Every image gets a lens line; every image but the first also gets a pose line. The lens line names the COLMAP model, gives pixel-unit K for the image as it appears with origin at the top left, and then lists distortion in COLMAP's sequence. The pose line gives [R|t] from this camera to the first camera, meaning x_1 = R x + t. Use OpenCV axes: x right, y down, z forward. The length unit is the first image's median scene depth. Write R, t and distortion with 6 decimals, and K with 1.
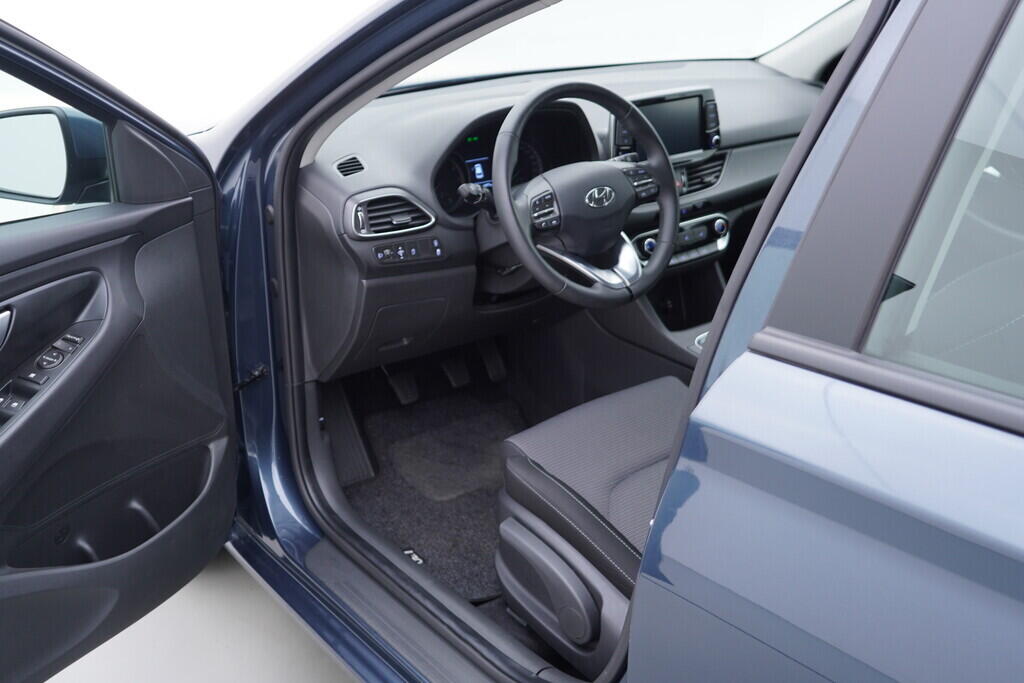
lens RADIAL K [[1082.6, 0, 514.8], [0, 1082.6, 335.1], [0, 0, 1]] dist [-0.014787, 0.000000]
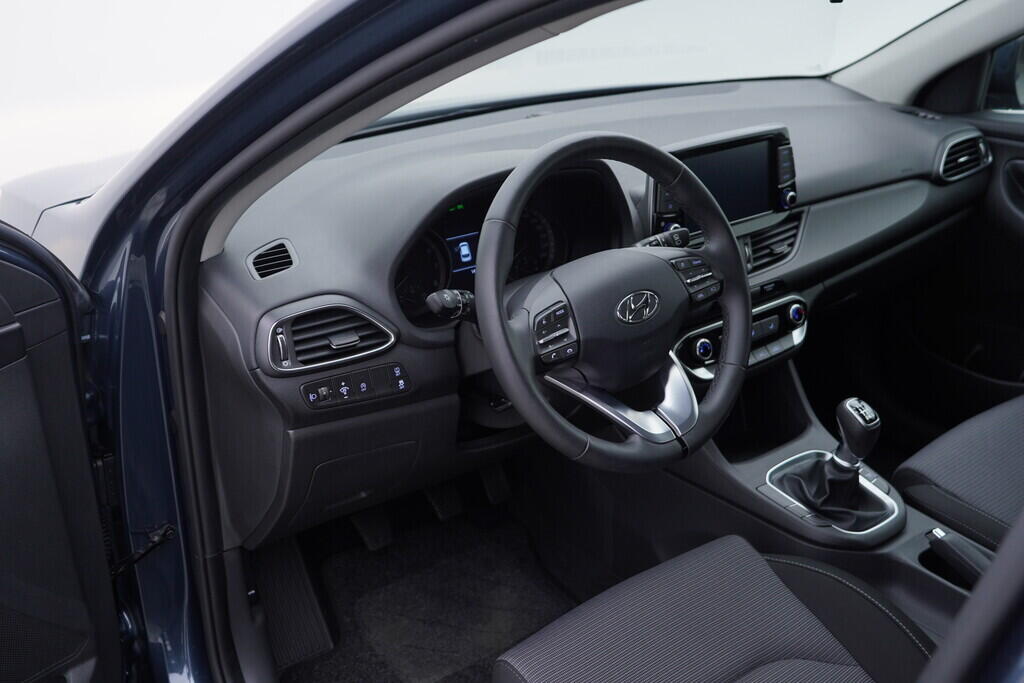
lens RADIAL K [[1082.6, 0, 512.8], [0, 1082.6, 340.5], [0, 0, 1]] dist [-0.014787, 0.000000]
pose [[0.999741, -0.004913, -0.022231, 0.014676], [0.005116, 0.999946, 0.009090, -0.104939], [0.022185, -0.009202, 0.999712, 0.301099]]
